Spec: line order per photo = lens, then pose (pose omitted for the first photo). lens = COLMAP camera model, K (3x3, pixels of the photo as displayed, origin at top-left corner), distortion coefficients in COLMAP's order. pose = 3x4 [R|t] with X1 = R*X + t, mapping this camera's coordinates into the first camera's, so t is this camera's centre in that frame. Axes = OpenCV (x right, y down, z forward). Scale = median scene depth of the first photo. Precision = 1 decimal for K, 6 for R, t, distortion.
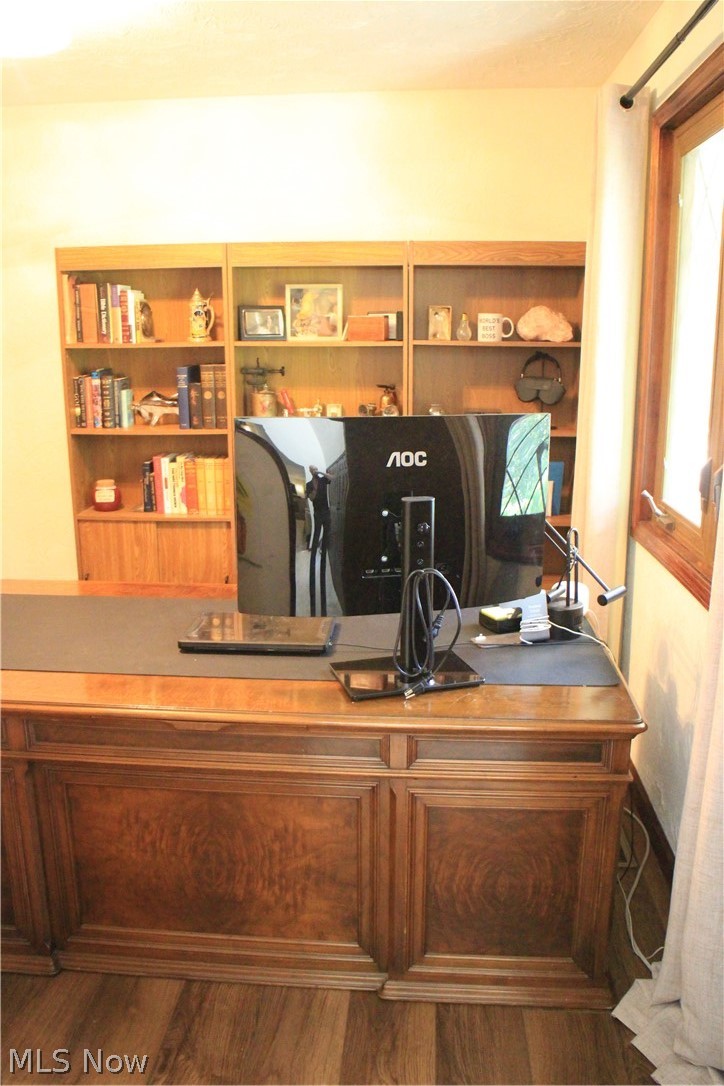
lens RADIAL K [[894.5, 0, 360.0], [0, 894.5, 543.5], [0, 0, 1]] dist [-0.161536, 0.126463]
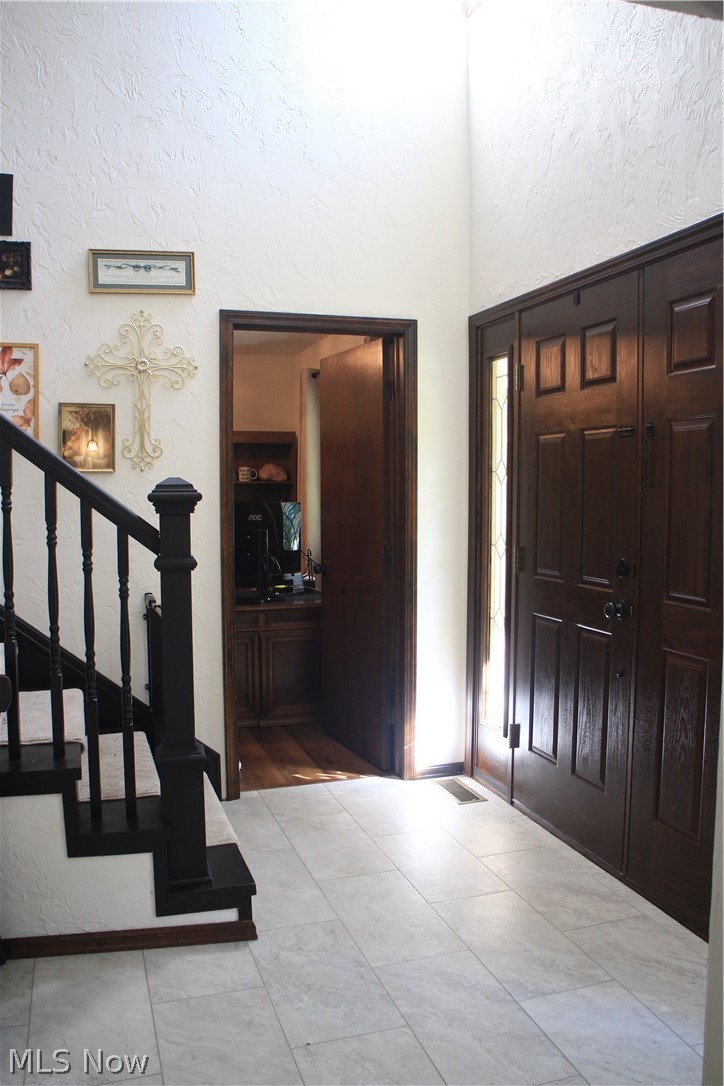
lens RADIAL K [[894.5, 0, 365.1], [0, 894.5, 547.7], [0, 0, 1]] dist [-0.161536, 0.126463]
pose [[0.924007, -0.026896, 0.381427, -0.594650], [0.090642, 0.984498, -0.150159, 0.382749], [-0.371476, 0.173321, 0.912121, -1.410578]]
